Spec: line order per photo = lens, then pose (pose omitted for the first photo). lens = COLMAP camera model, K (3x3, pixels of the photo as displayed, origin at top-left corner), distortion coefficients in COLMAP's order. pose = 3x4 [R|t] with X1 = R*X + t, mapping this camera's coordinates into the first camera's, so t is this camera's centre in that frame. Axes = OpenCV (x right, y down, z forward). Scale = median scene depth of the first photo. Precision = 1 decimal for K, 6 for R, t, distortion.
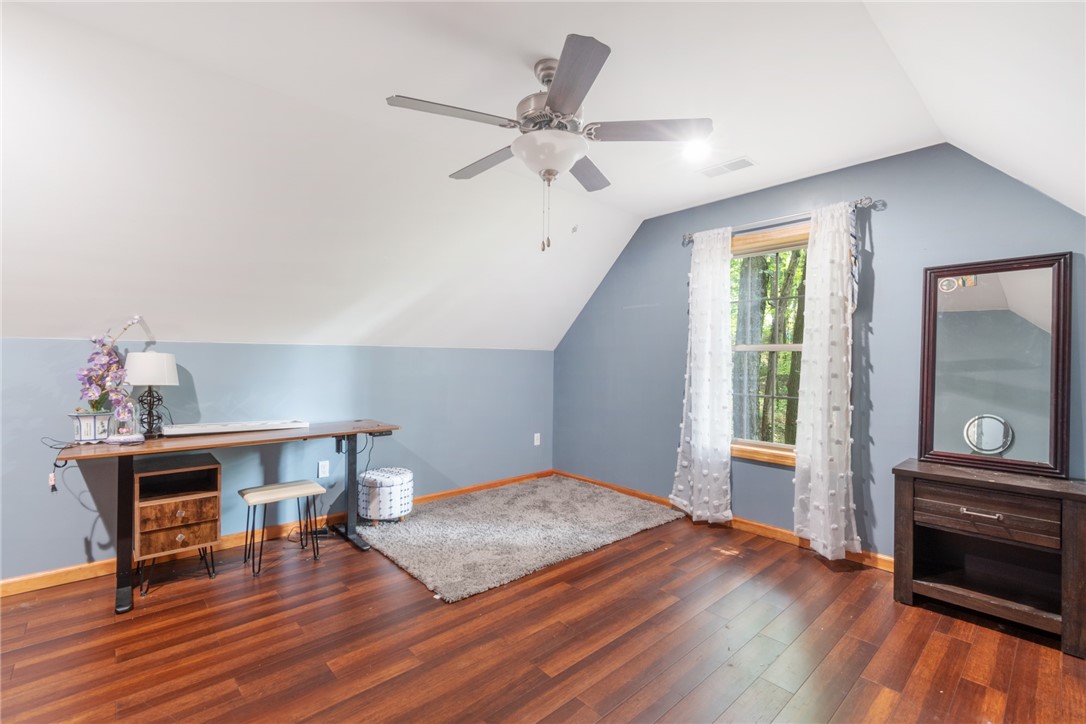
lens RADIAL K [[482.8, 0, 545.0], [0, 482.8, 356.4], [0, 0, 1]] dist [0.002095, 0.000210]
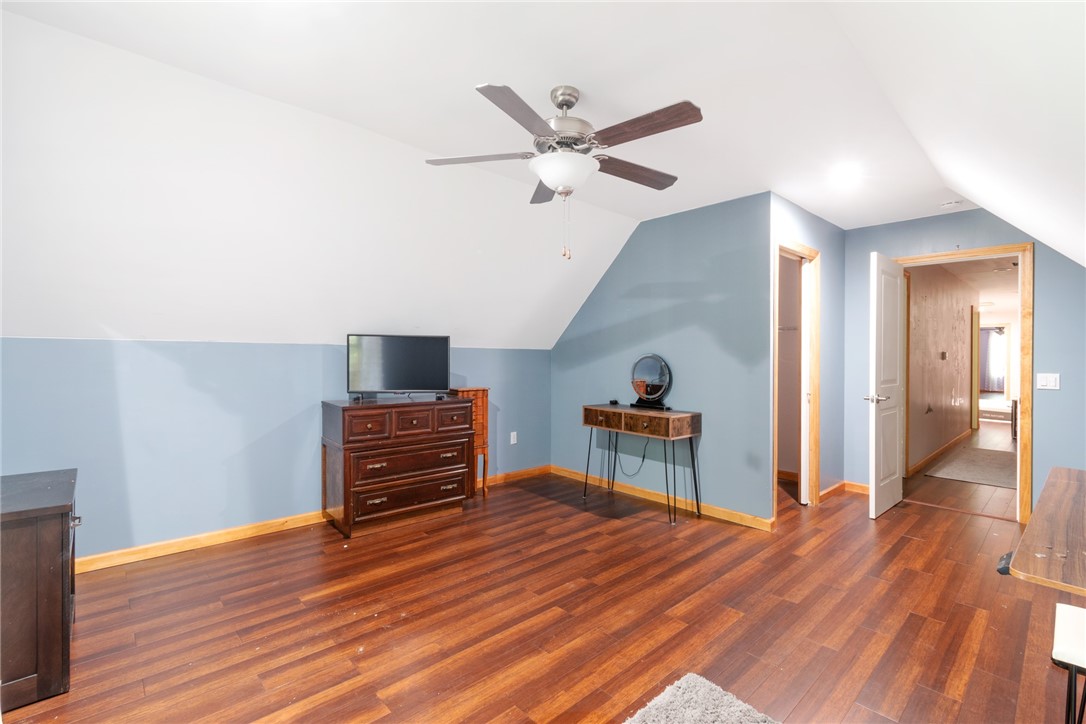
lens RADIAL K [[482.8, 0, 545.0], [0, 482.8, 356.4], [0, 0, 1]] dist [0.002095, 0.000210]
pose [[-0.999764, -0.021214, -0.004698, 0.043210], [-0.021183, 0.999754, -0.006637, 0.010400], [0.004837, -0.006536, -0.999967, 1.542087]]
